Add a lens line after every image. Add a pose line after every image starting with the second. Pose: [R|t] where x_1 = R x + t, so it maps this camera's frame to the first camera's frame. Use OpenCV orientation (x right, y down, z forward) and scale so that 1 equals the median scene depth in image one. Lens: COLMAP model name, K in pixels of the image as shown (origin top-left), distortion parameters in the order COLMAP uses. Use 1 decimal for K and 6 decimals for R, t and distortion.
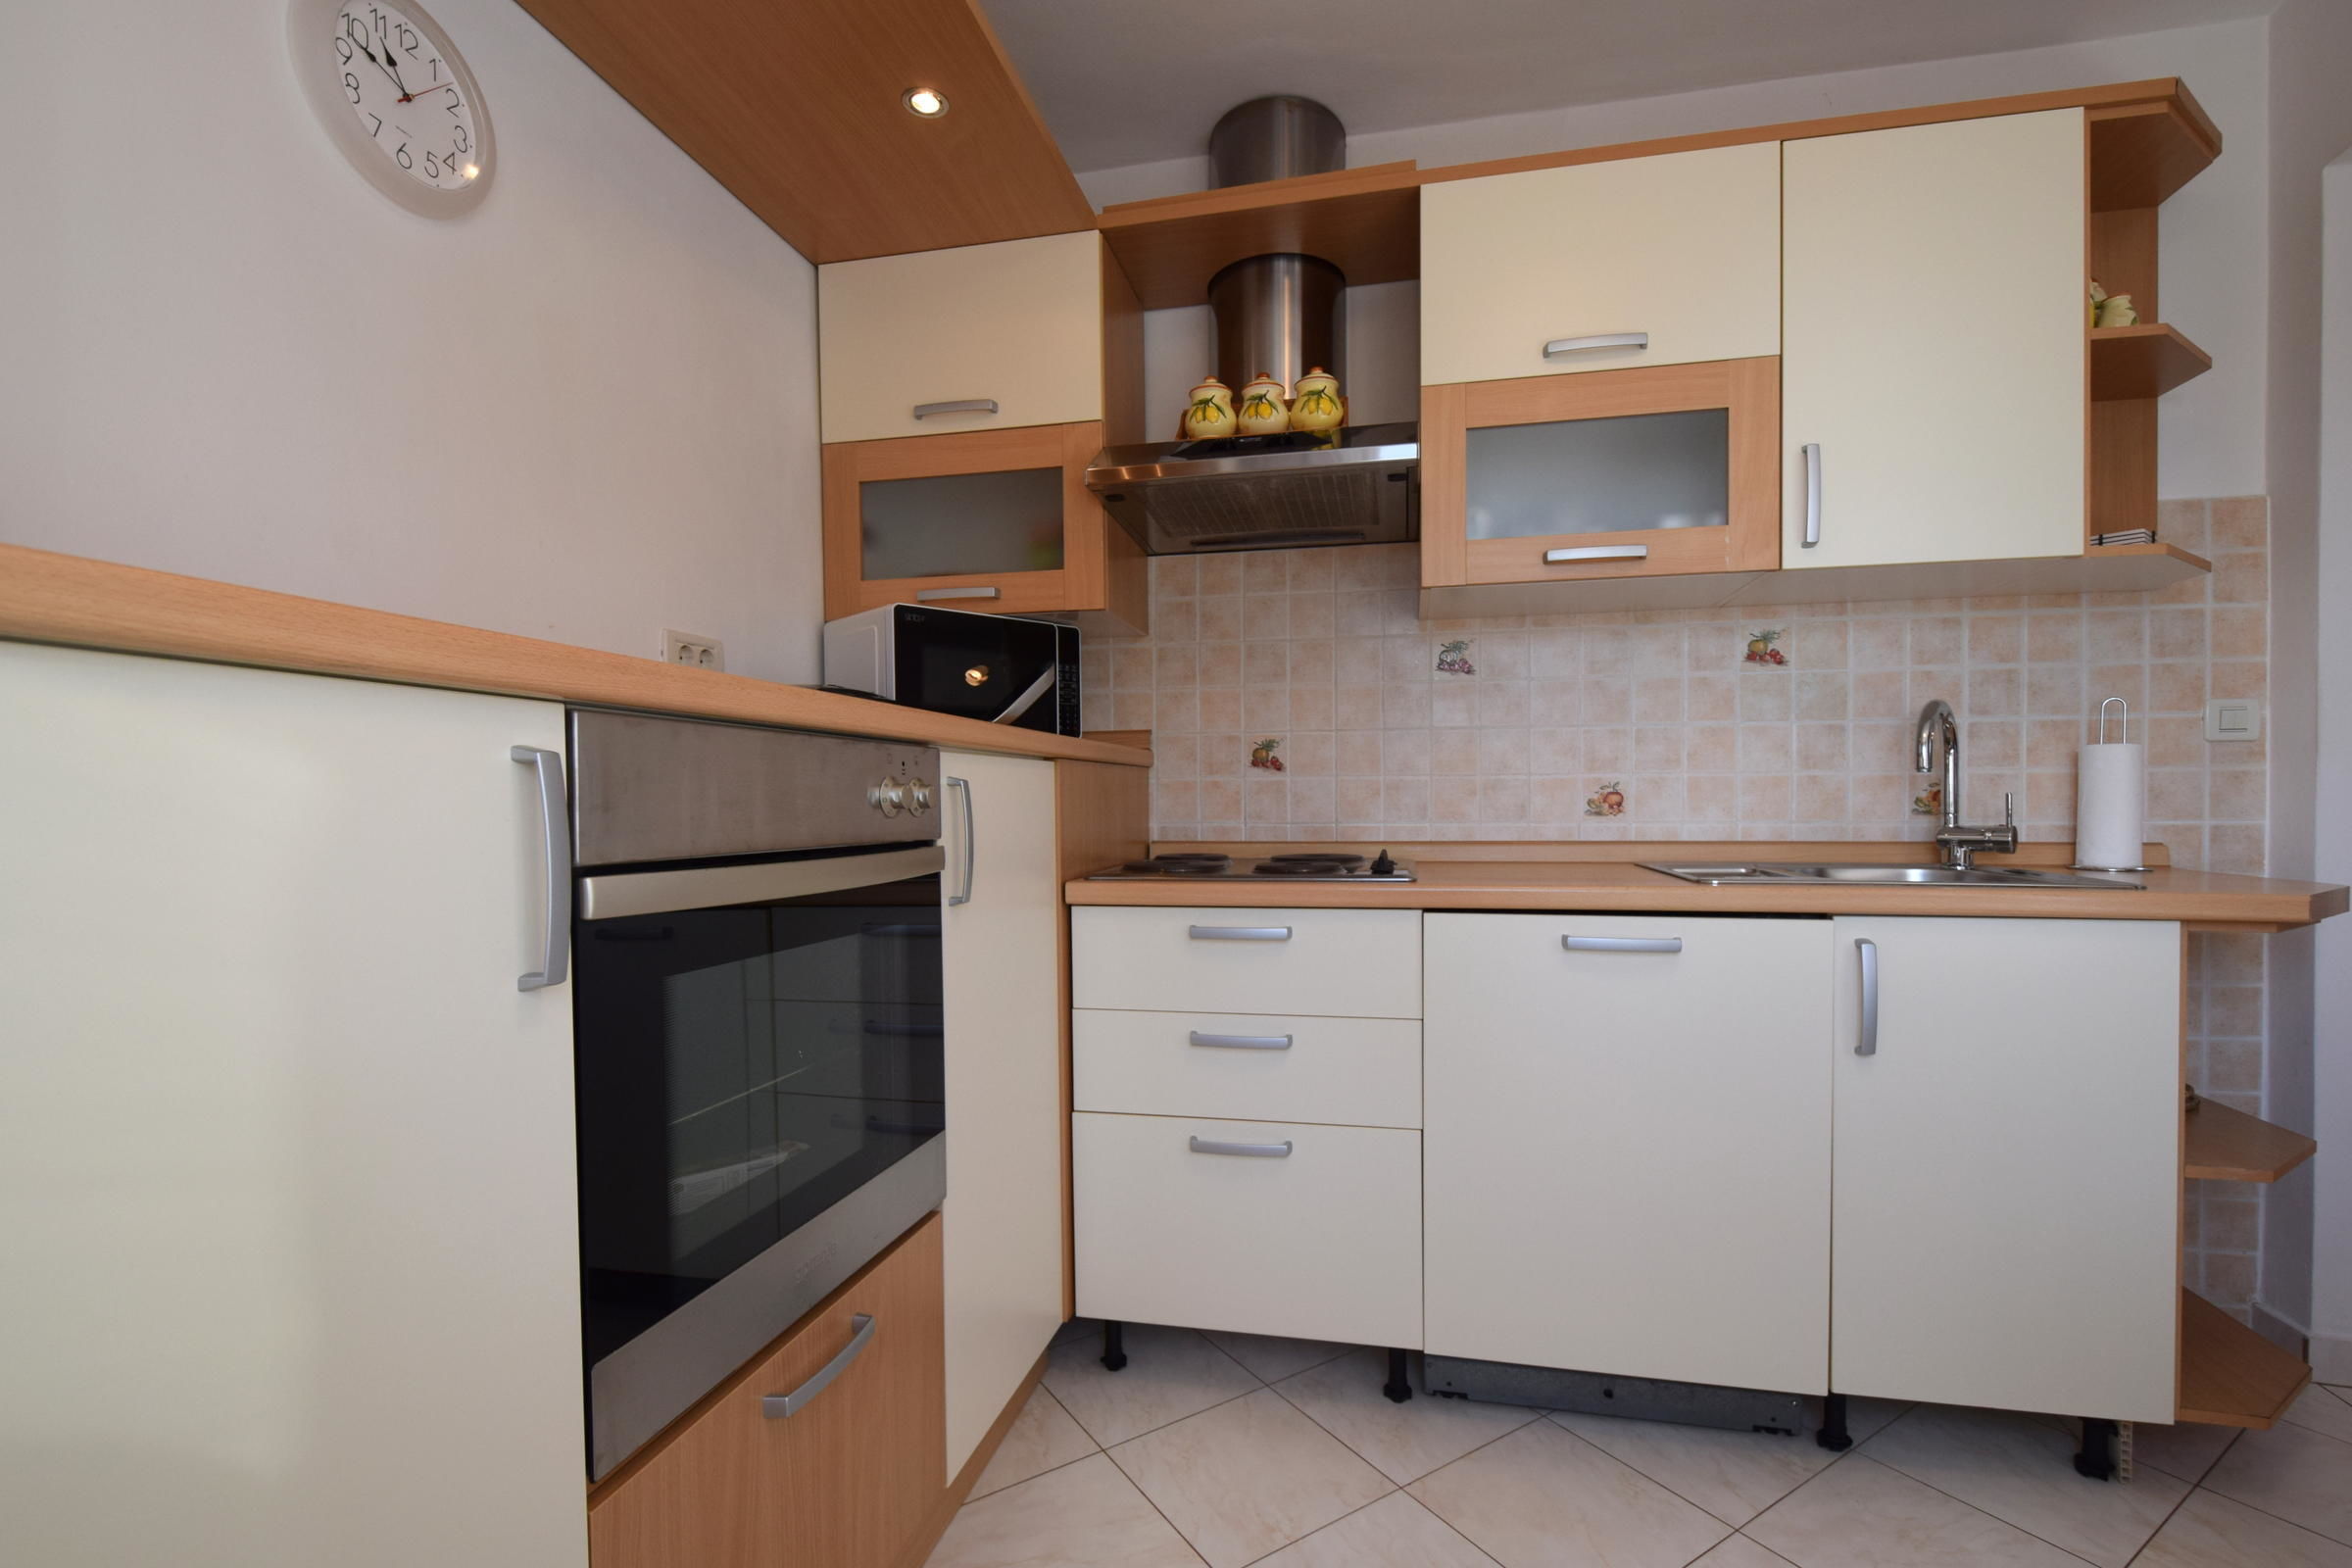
lens RADIAL K [[1027.5, 0, 1190.0], [0, 1027.5, 814.8], [0, 0, 1]] dist [-0.002013, -0.007069]
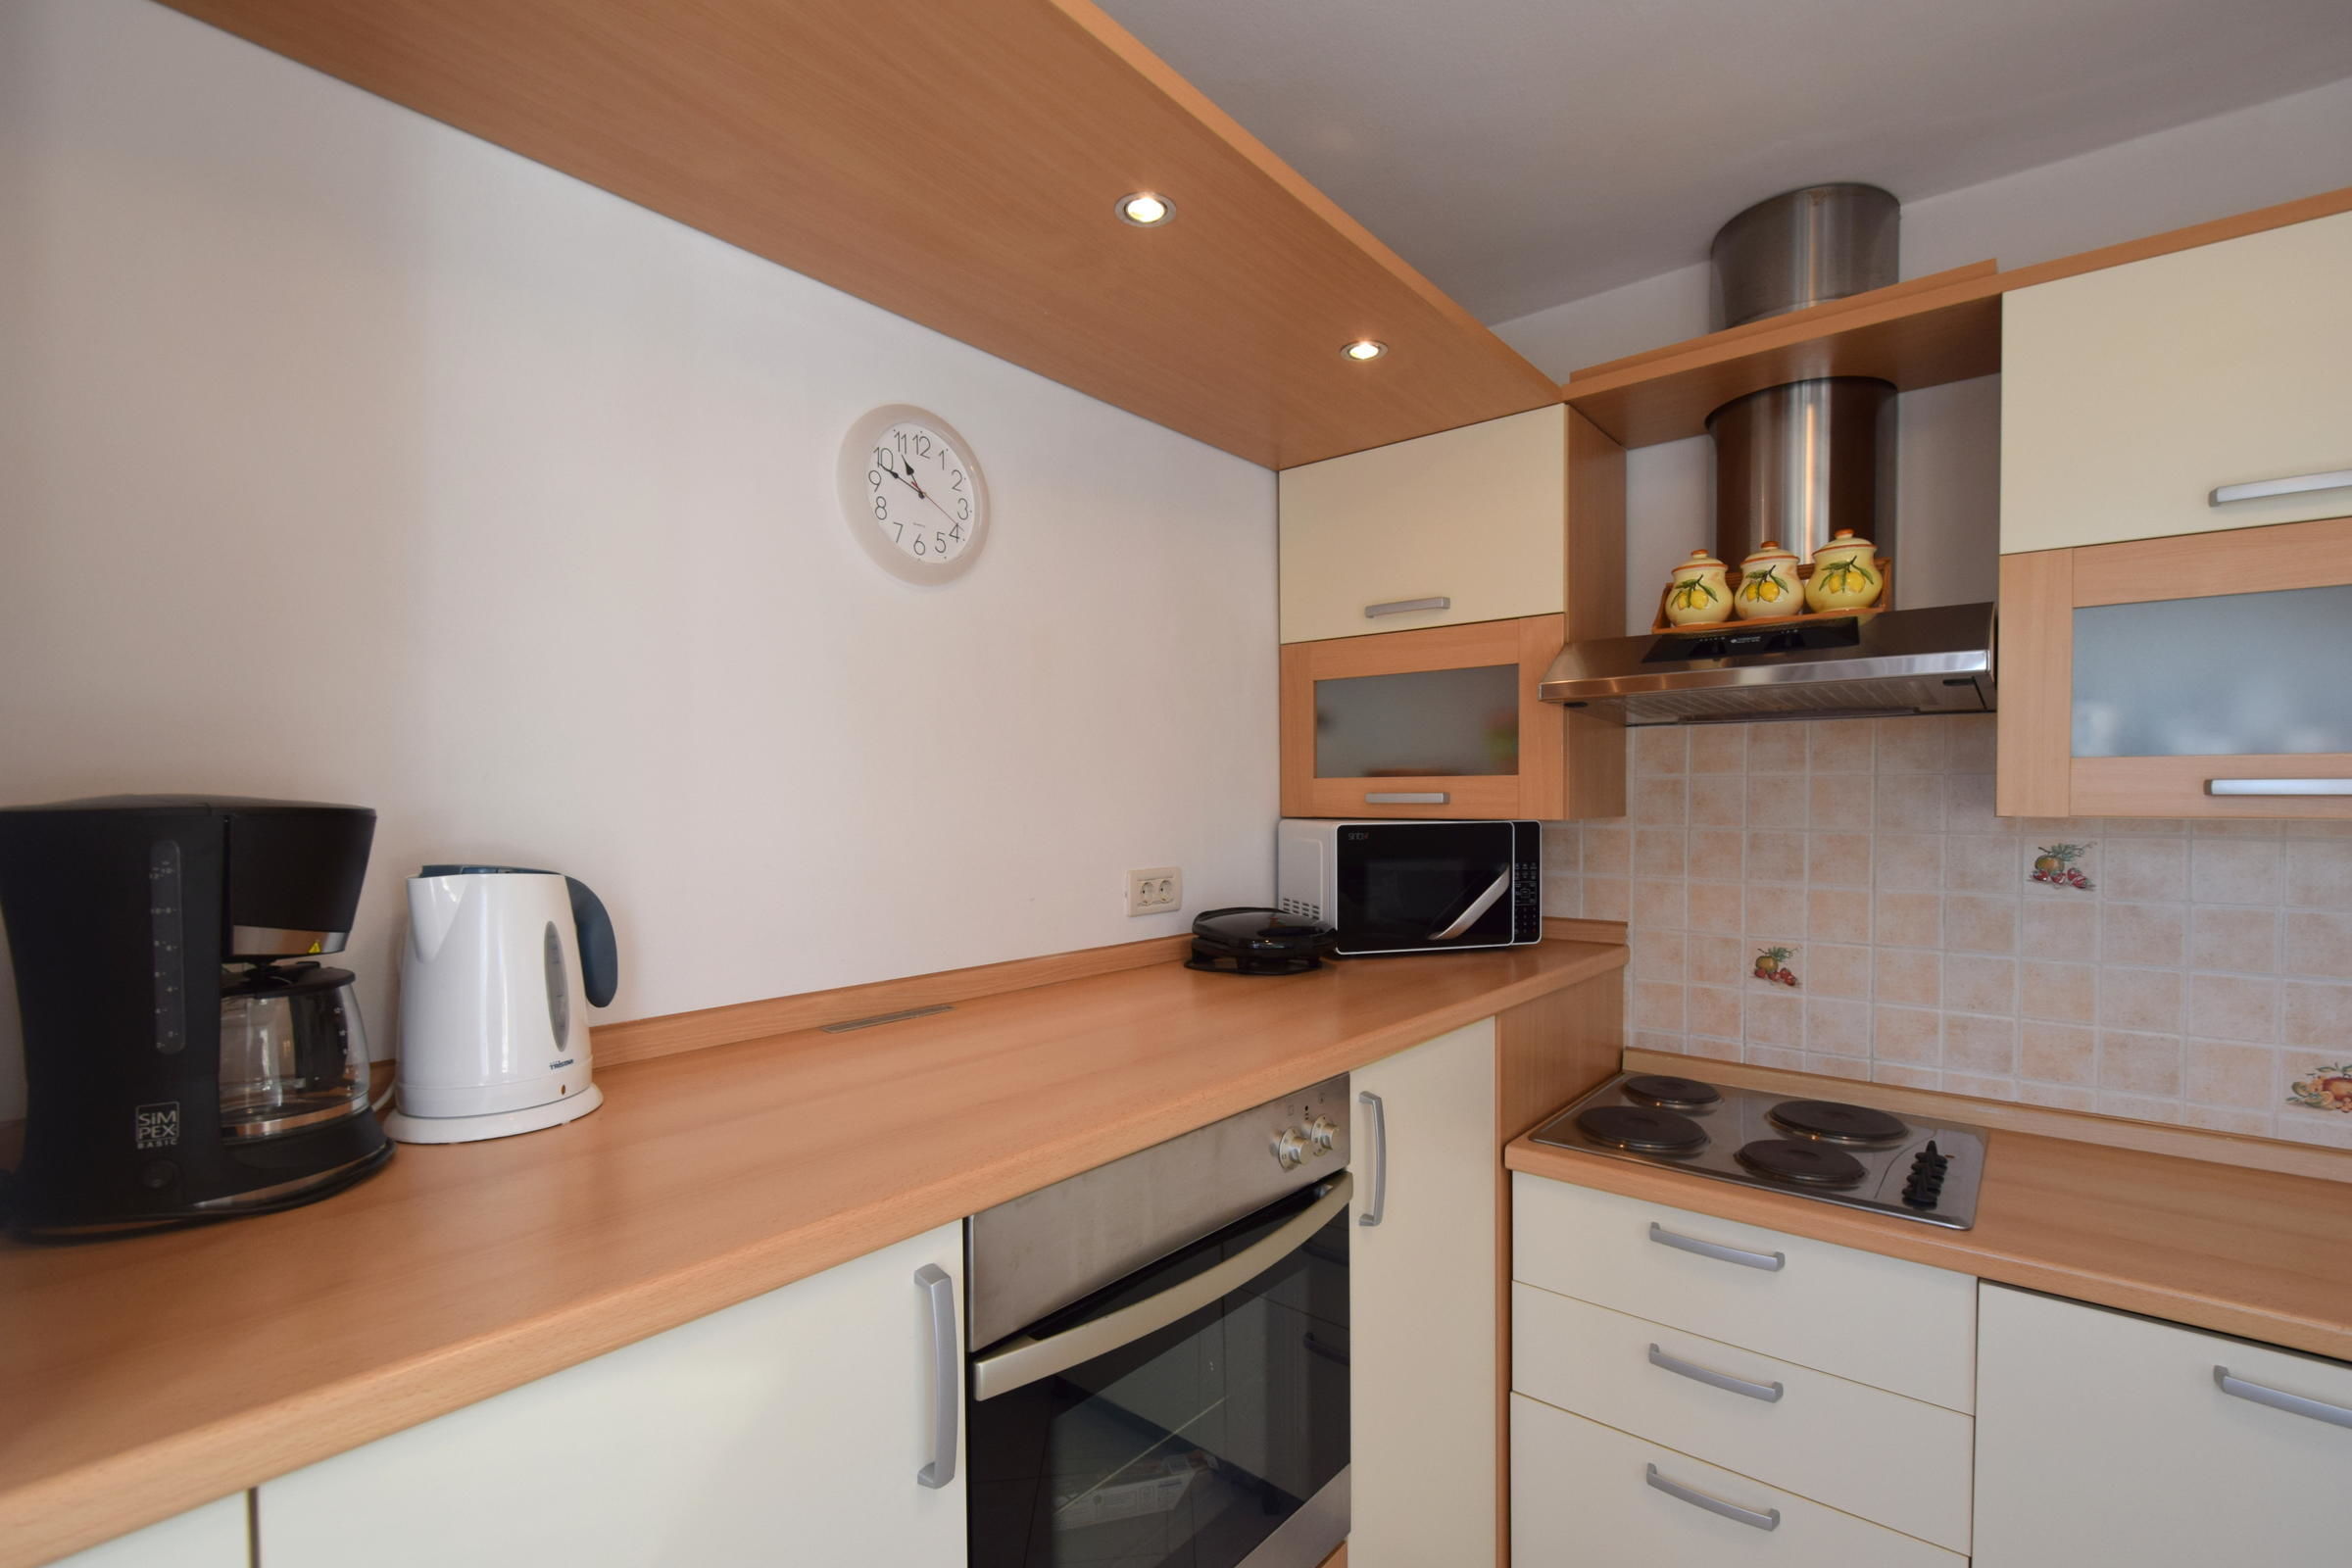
lens RADIAL K [[1027.5, 0, 1190.0], [0, 1027.5, 814.8], [0, 0, 1]] dist [-0.002013, -0.007069]
pose [[0.885152, 0.016472, -0.465010, 0.044997], [-0.015262, 0.999863, 0.006366, -0.203226], [0.465051, 0.001462, 0.885283, 0.046669]]
